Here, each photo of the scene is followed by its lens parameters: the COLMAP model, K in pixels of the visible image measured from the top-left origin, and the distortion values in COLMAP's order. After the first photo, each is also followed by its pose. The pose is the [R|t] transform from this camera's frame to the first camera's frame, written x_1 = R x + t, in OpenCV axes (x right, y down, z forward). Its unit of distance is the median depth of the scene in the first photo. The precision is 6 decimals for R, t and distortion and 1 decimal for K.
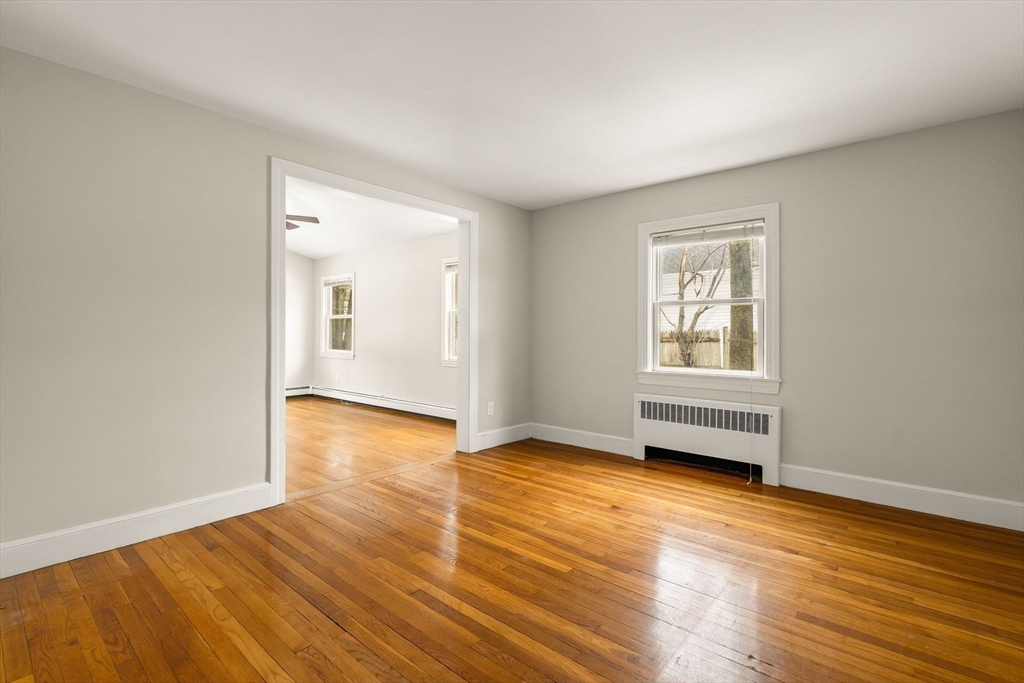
lens RADIAL K [[465.9, 0, 514.0], [0, 465.9, 337.7], [0, 0, 1]] dist [-0.002521, 0.000409]
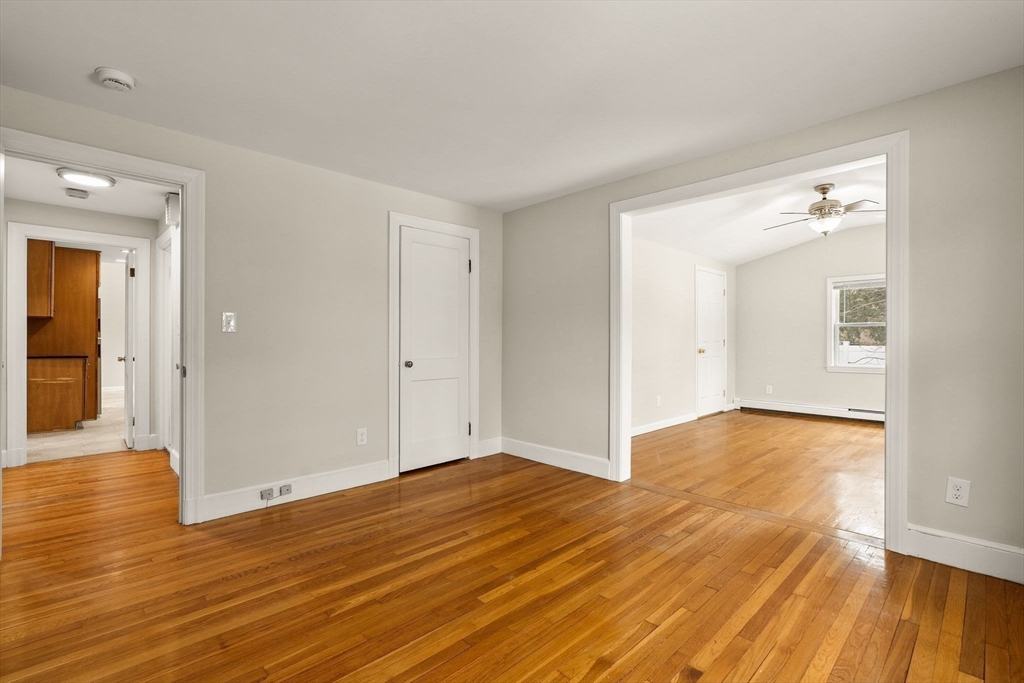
lens RADIAL K [[465.9, 0, 514.0], [0, 465.9, 337.7], [0, 0, 1]] dist [-0.002521, 0.000409]
pose [[-0.087750, -0.011059, -0.996081, 0.756529], [-0.014404, 0.999848, -0.009832, -0.006465], [0.996038, 0.013485, -0.087896, 0.836282]]
